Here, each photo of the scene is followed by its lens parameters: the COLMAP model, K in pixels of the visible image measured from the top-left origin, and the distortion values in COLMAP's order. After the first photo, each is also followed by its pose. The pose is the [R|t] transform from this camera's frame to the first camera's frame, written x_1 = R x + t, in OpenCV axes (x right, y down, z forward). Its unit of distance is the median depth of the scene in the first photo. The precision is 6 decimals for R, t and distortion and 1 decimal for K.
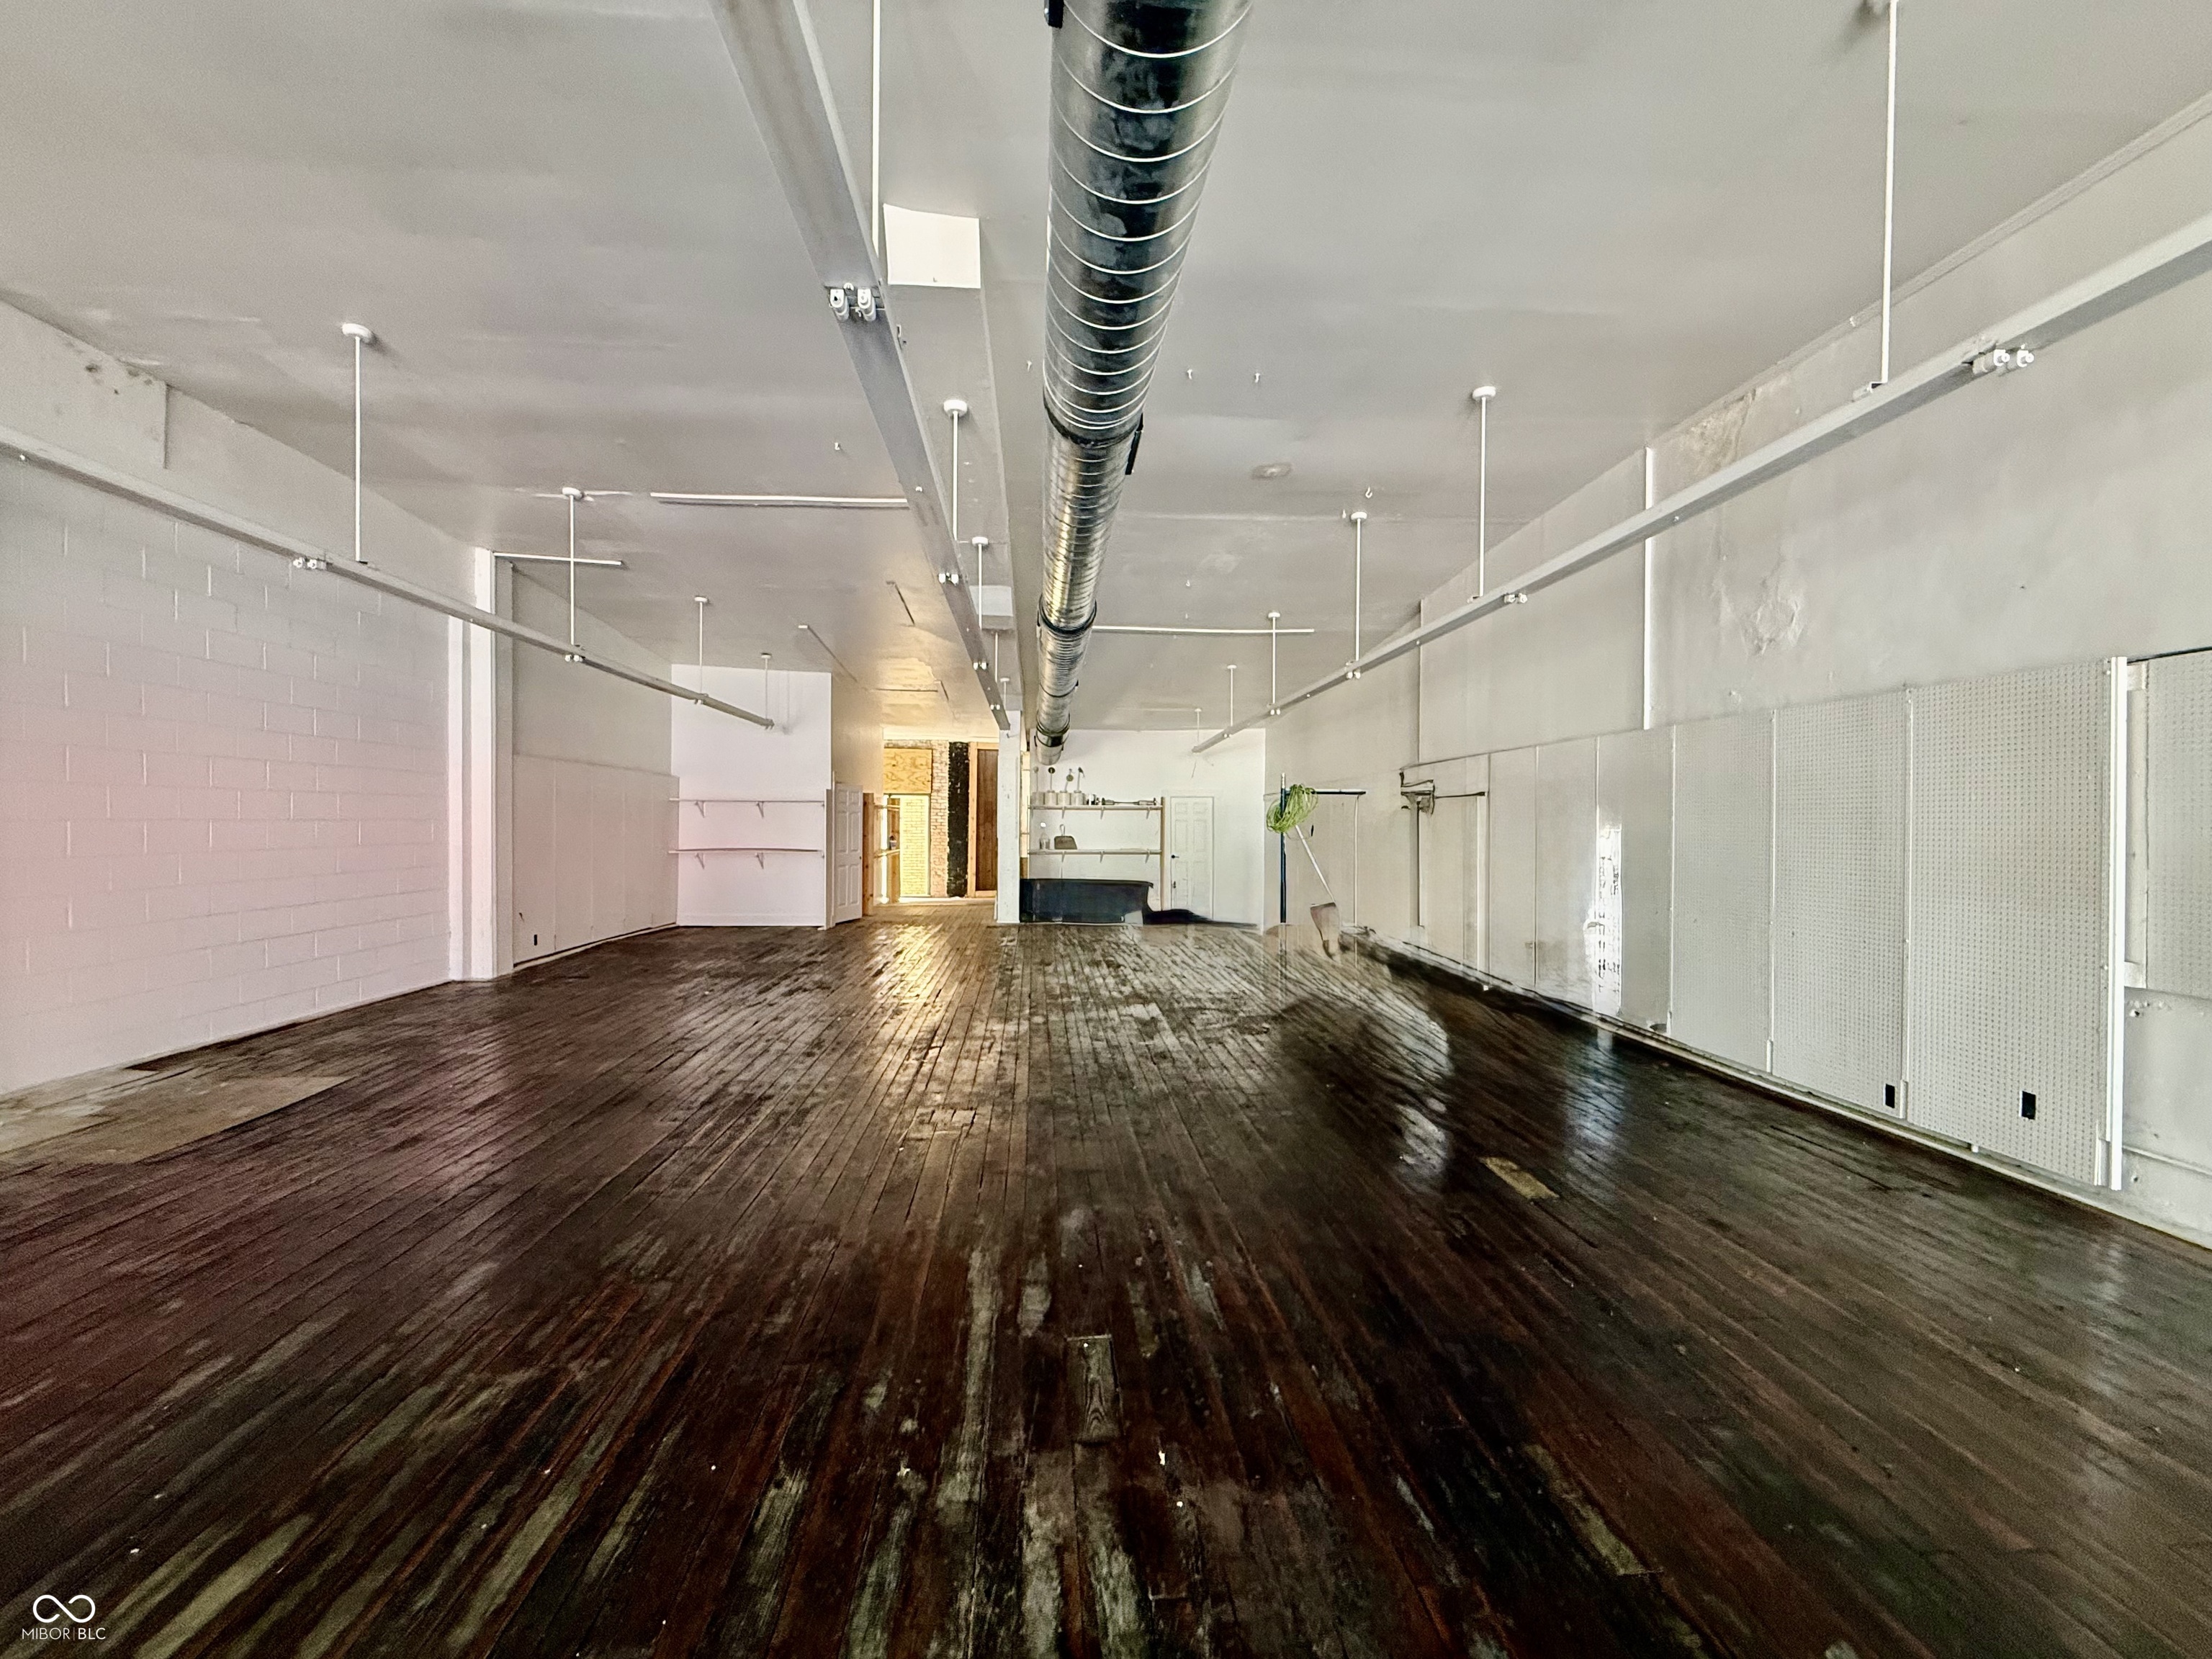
lens RADIAL K [[882.7, 0, 1100.0], [0, 882.7, 826.2], [0, 0, 1]] dist [-0.004441, 0.000672]
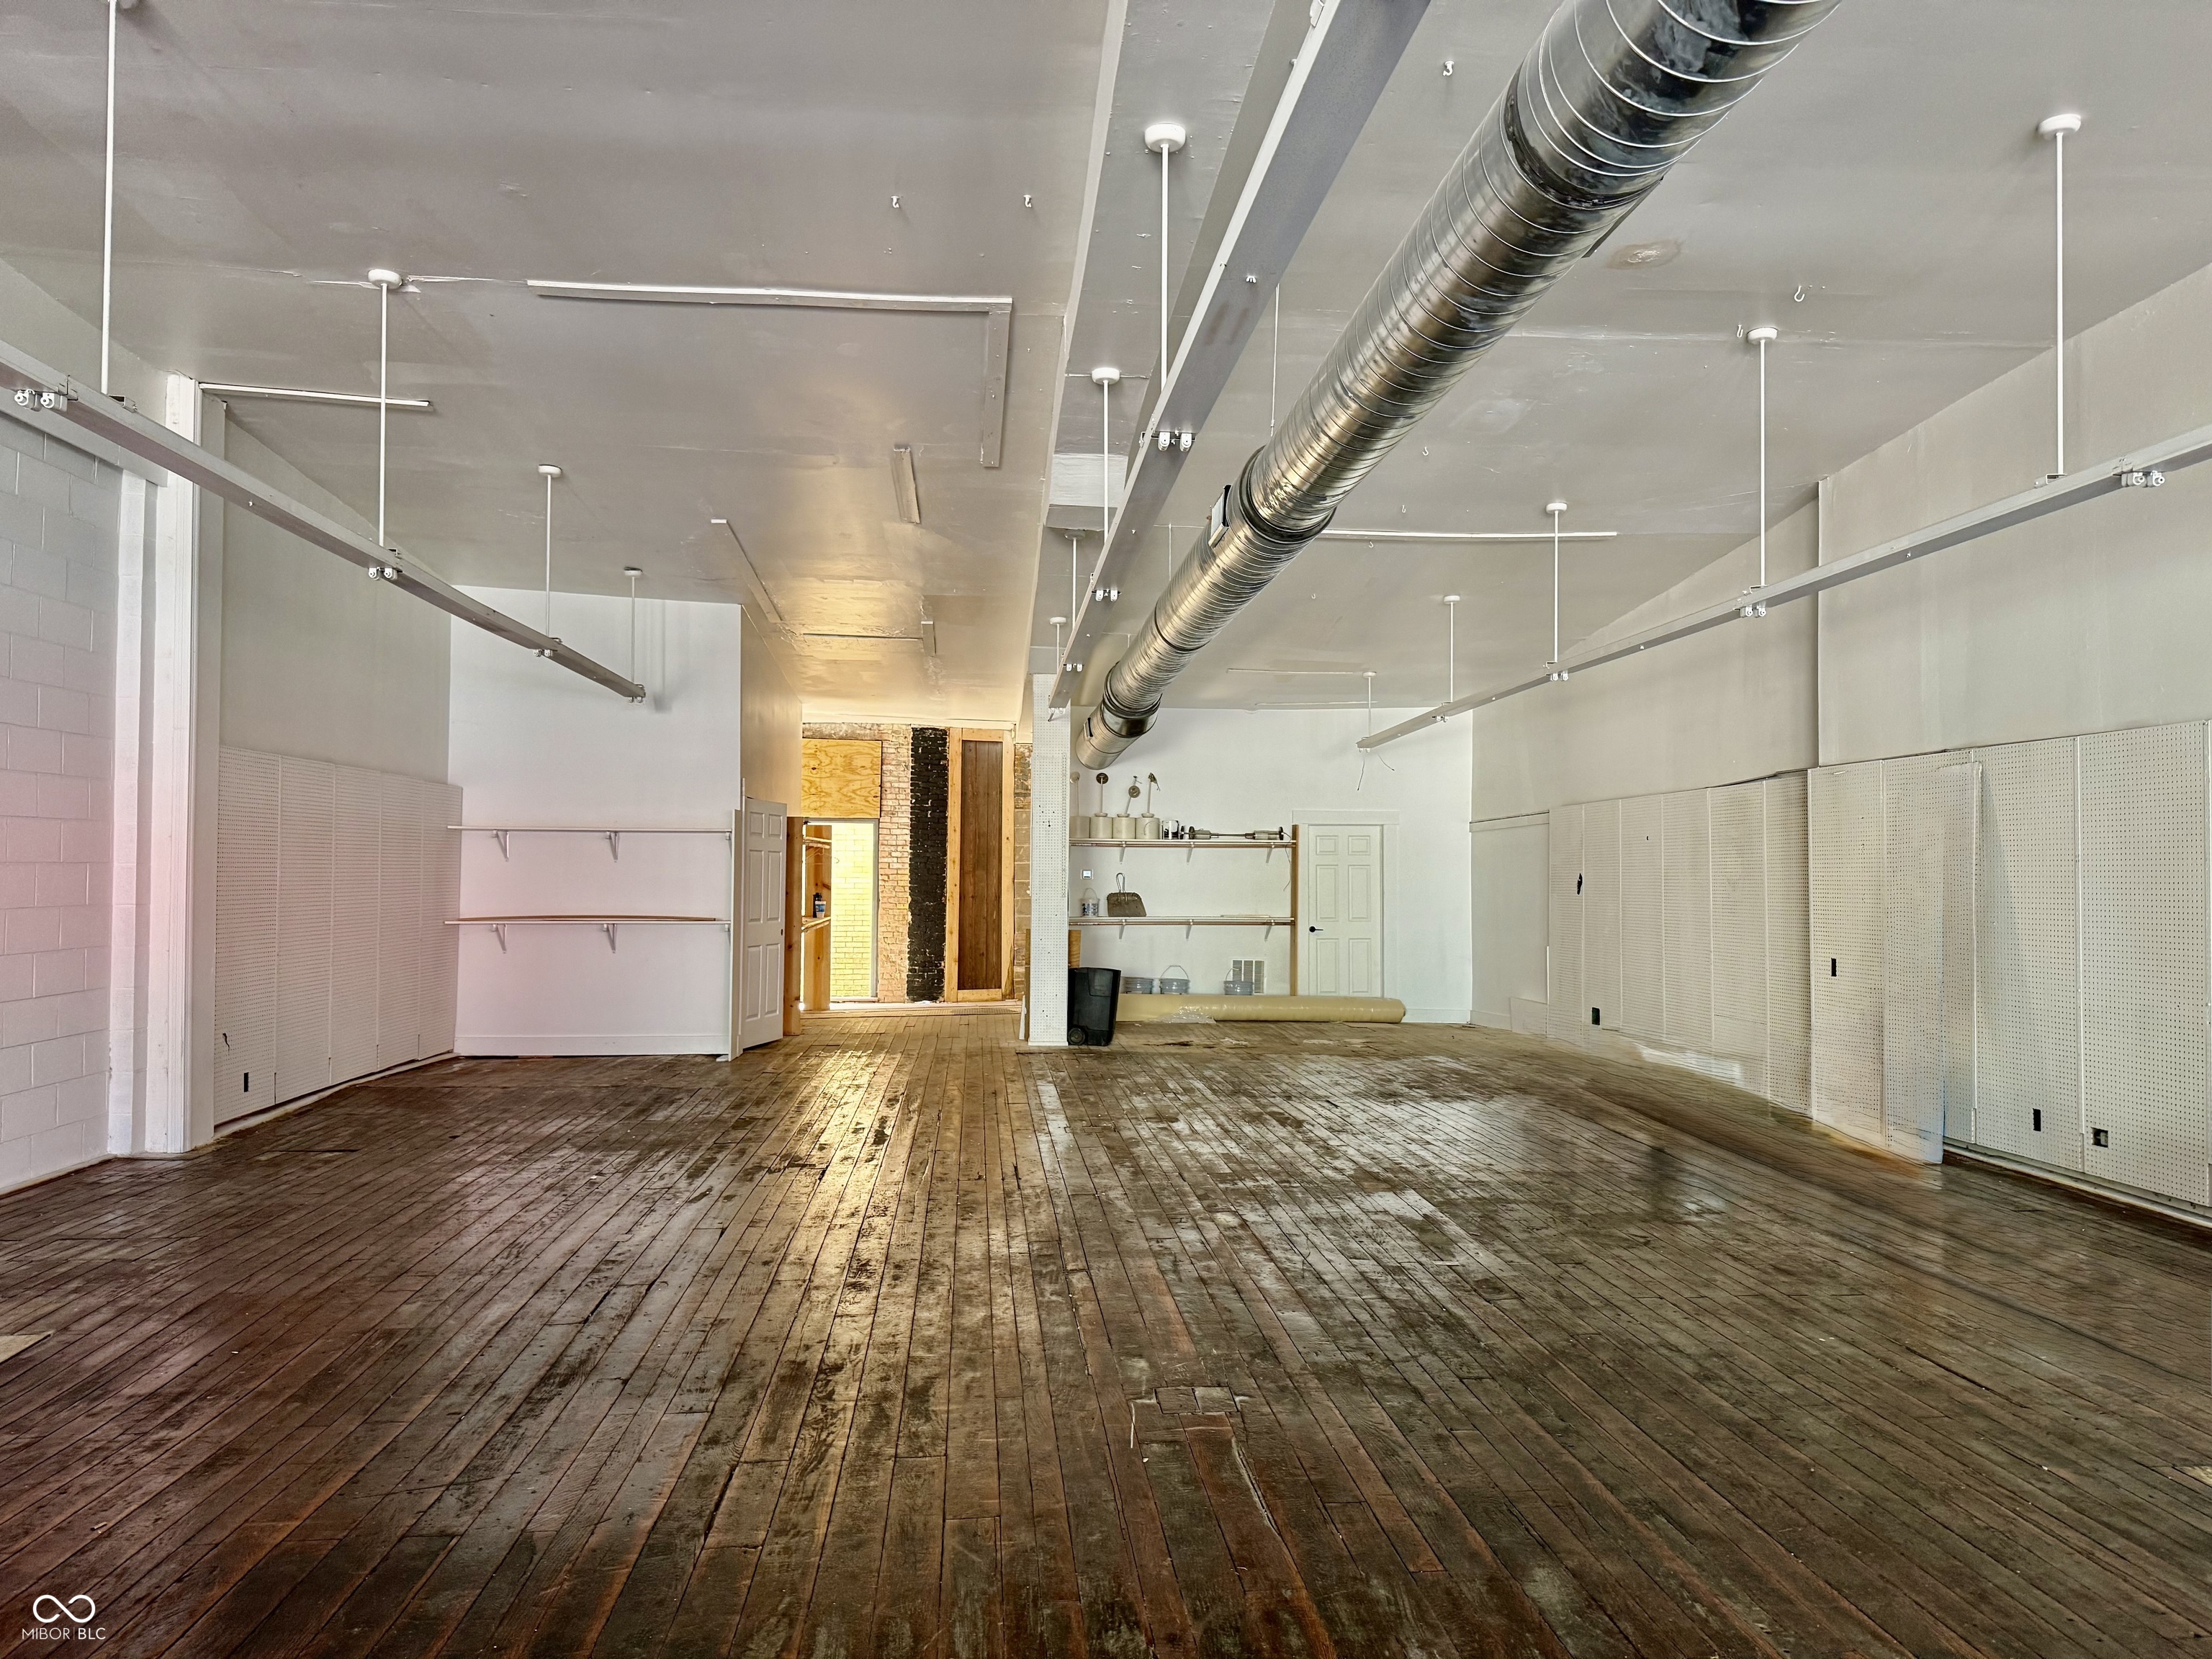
lens RADIAL K [[1551.2, 0, 1118.3], [0, 1551.2, 836.7], [0, 0, 1]] dist [0.030806, -0.040623]
pose [[0.999630, 0.001562, 0.027146, -0.117905], [-0.000878, 0.999683, -0.025180, -0.000032], [-0.027177, 0.025146, 0.999314, 0.006552]]
